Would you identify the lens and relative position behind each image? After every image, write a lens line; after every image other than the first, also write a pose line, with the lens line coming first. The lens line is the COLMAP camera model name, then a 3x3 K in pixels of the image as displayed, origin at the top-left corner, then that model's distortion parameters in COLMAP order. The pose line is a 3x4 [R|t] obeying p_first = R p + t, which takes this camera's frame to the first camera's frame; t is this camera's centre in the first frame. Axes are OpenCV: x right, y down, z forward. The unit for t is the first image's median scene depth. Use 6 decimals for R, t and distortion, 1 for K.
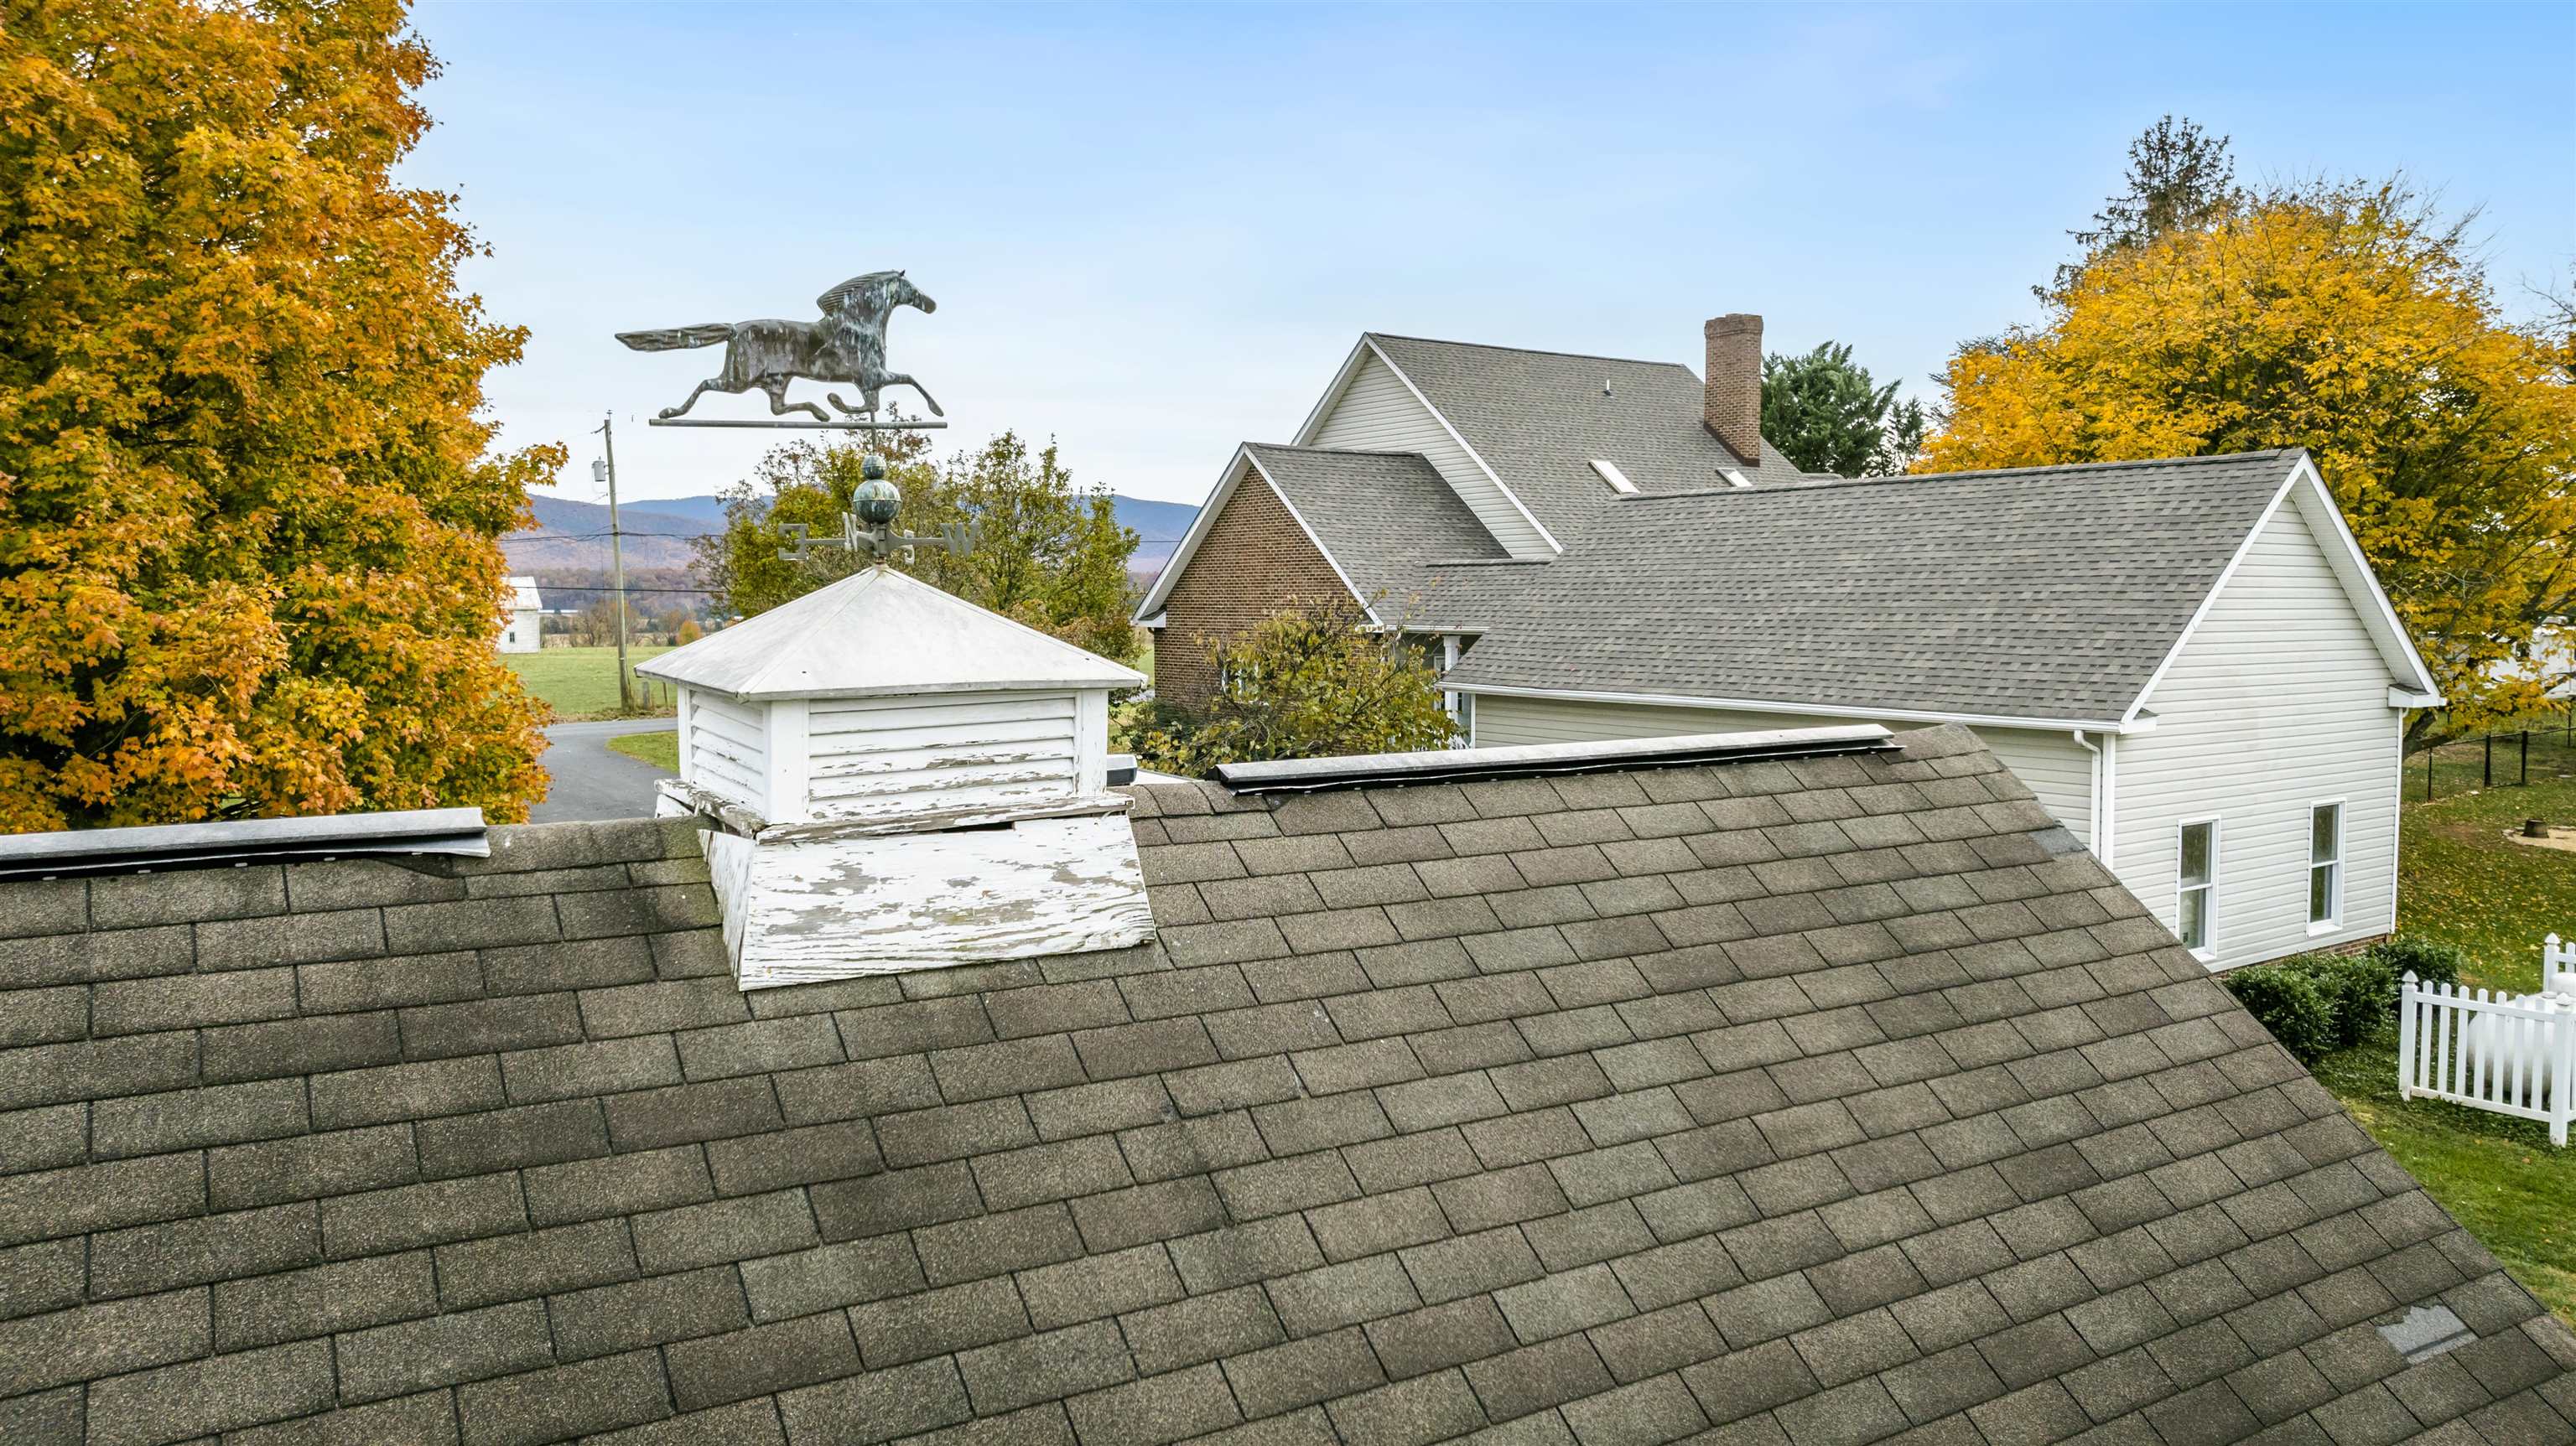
lens RADIAL K [[1820.7, 0, 1280.9], [0, 1820.7, 726.5], [0, 0, 1]] dist [-0.026405, 0.017602]
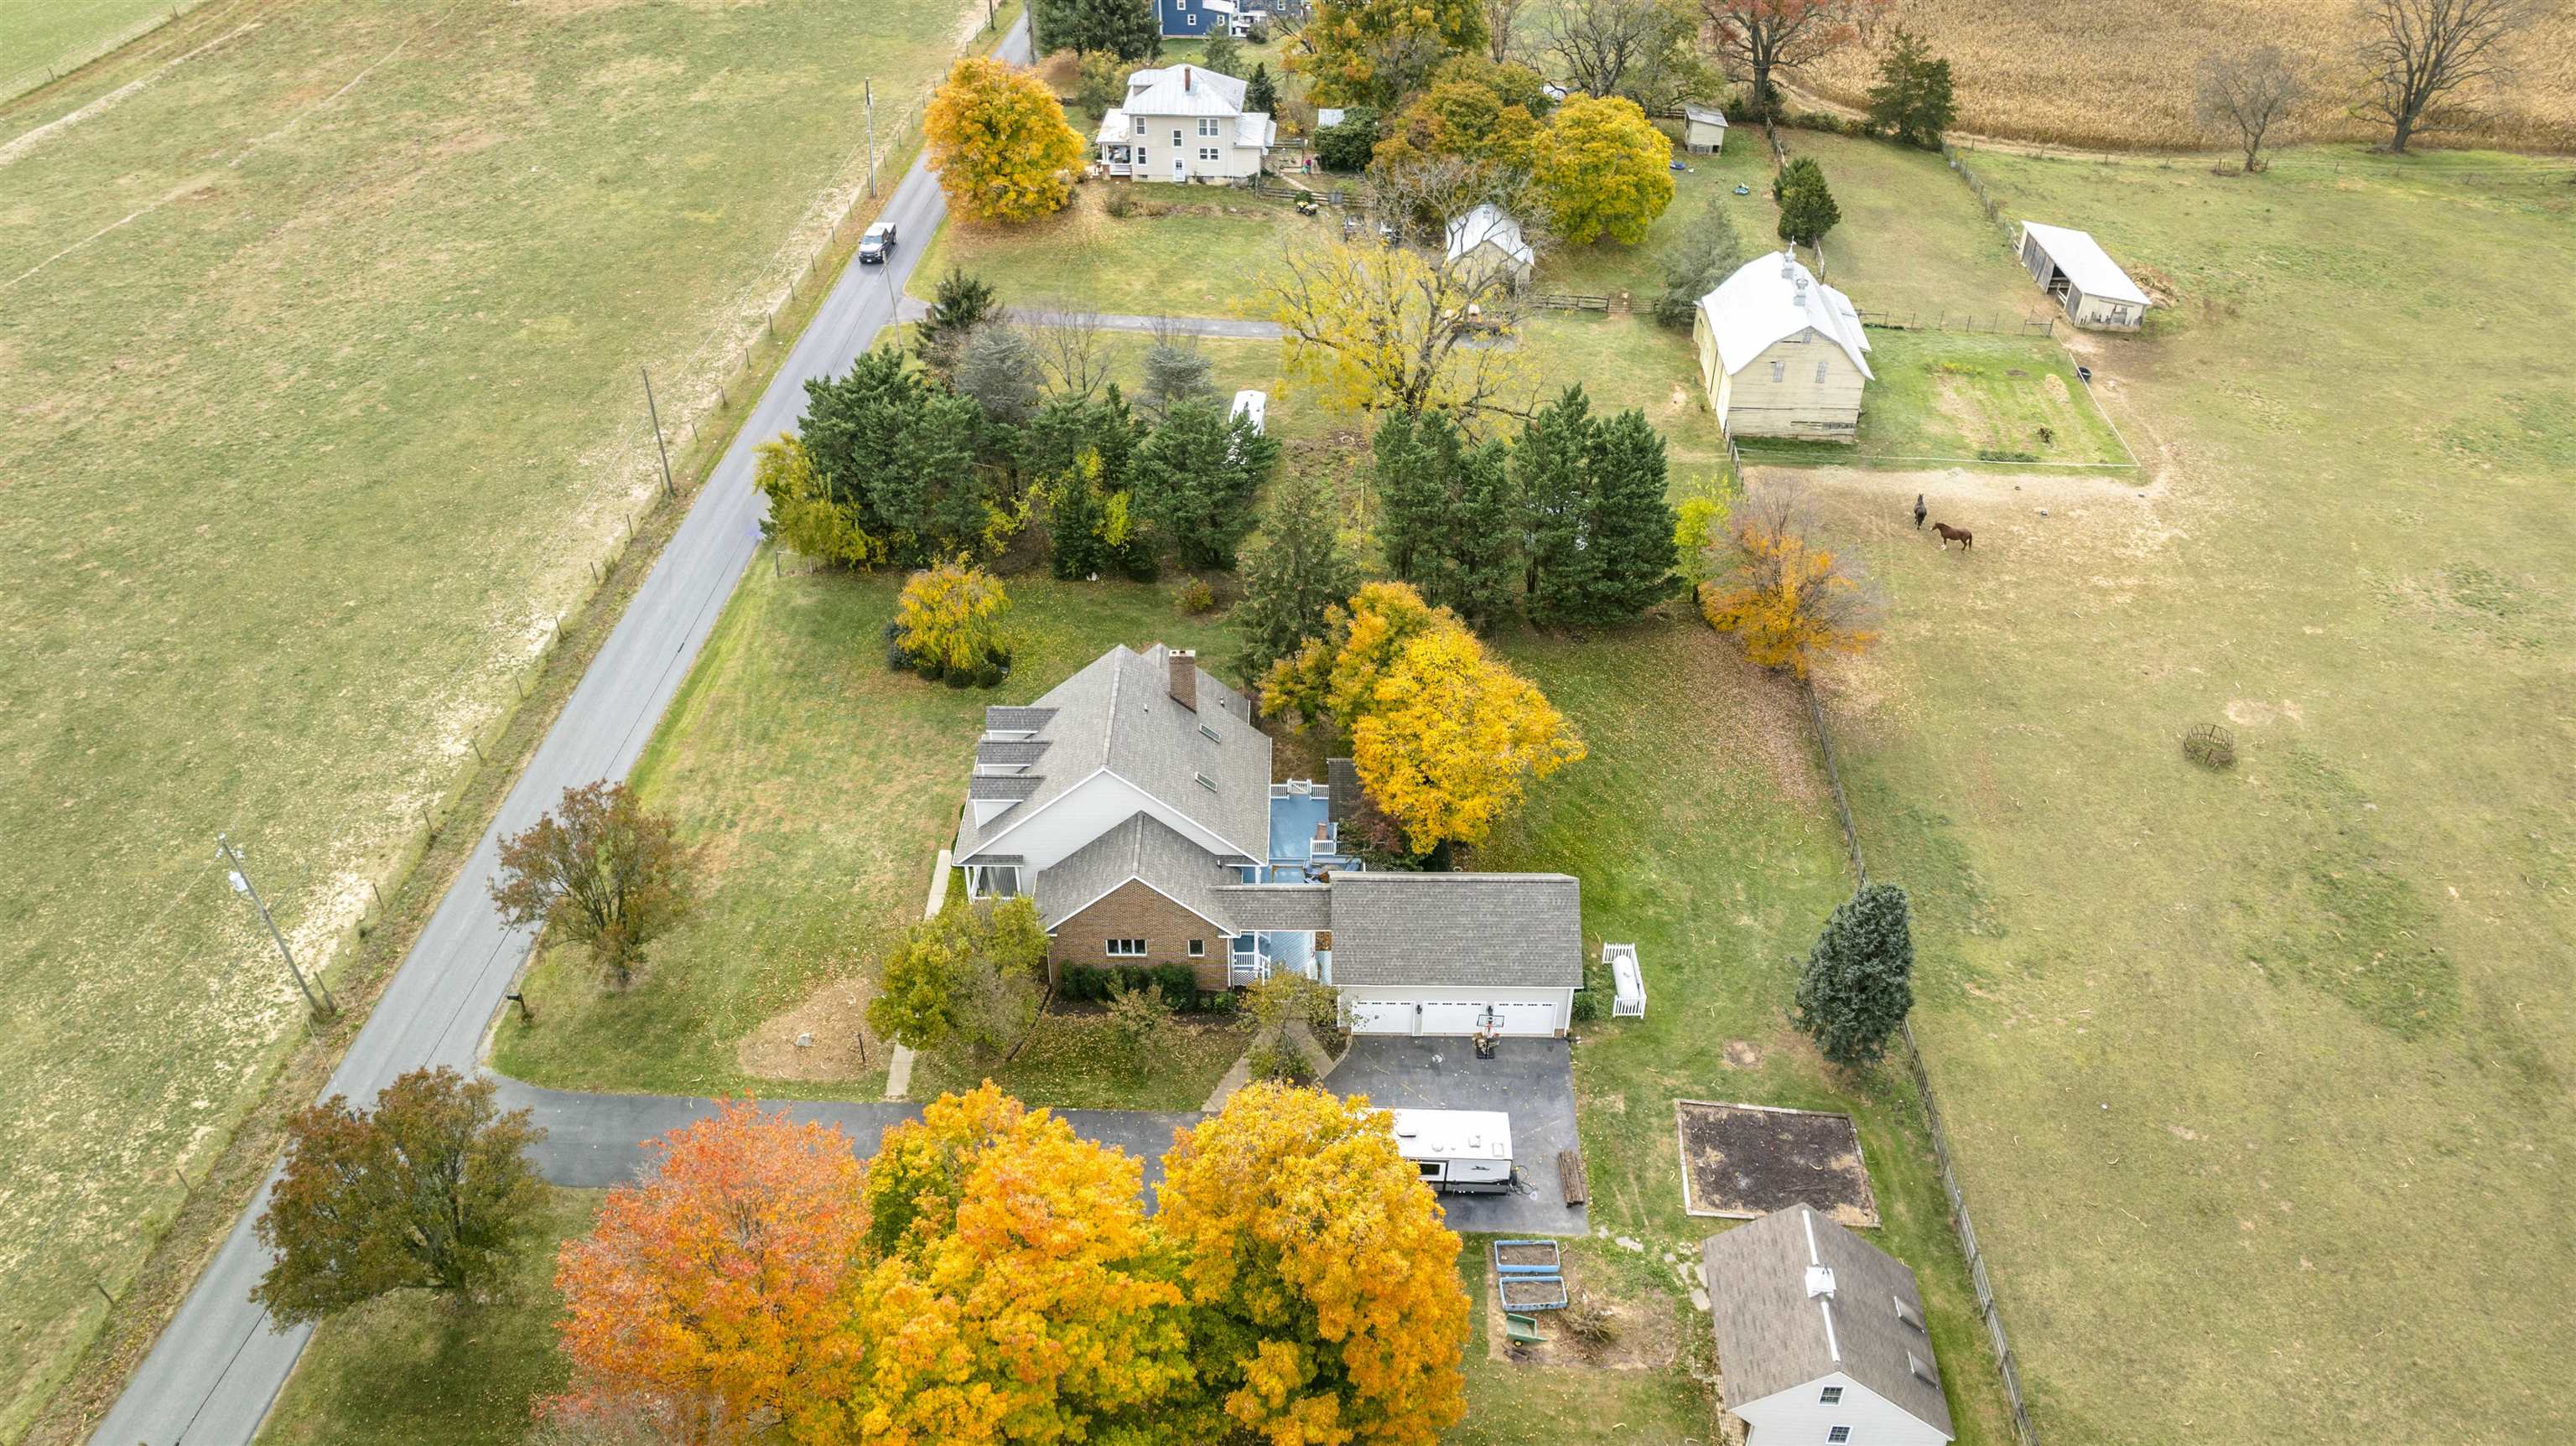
lens RADIAL K [[1820.7, 0, 1295.8], [0, 1820.7, 707.6], [0, 0, 1]] dist [-0.026405, 0.017602]
pose [[0.571763, -0.468412, 0.673556, -2.129245], [0.047692, 0.838579, 0.542689, -2.481730], [-0.819032, -0.278166, 0.501808, -0.342285]]
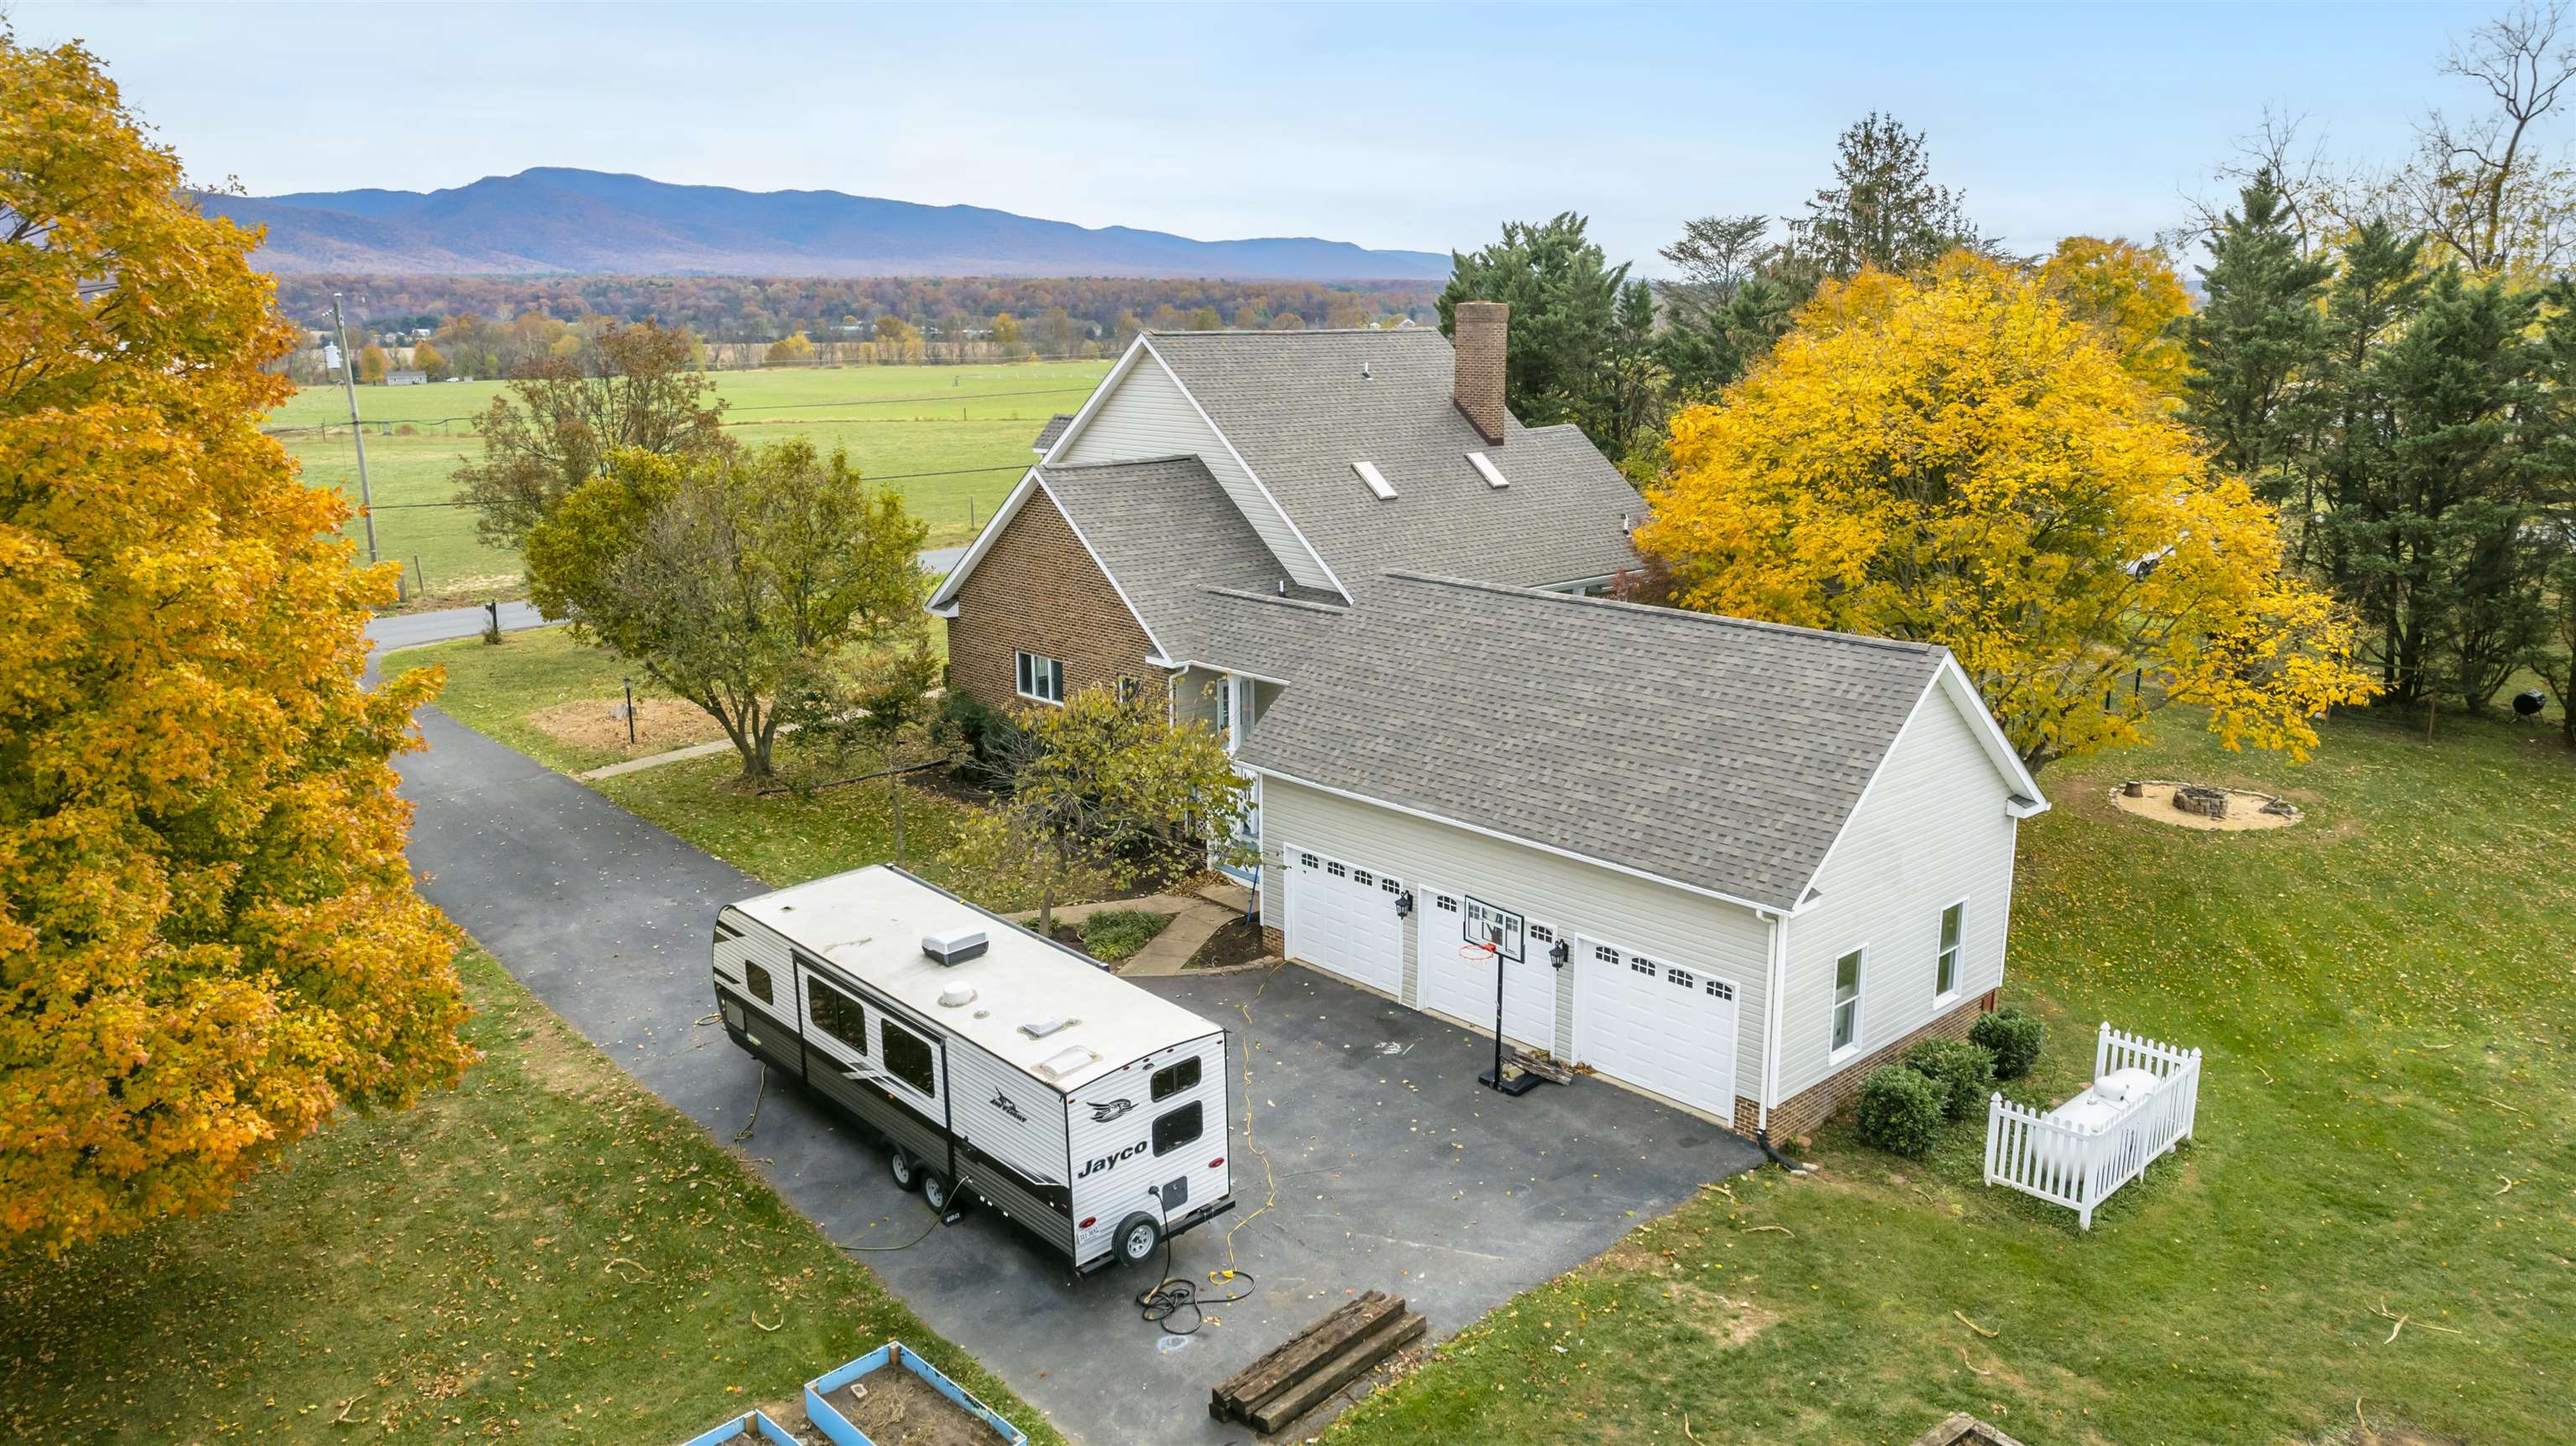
lens RADIAL K [[1820.7, 0, 1280.6], [0, 1820.7, 734.0], [0, 0, 1]] dist [-0.026405, 0.017602]
pose [[0.989557, -0.031915, 0.140564, -0.051291], [0.008779, 0.986715, 0.162226, -0.283953], [-0.143873, -0.159298, 0.976691, -0.136085]]
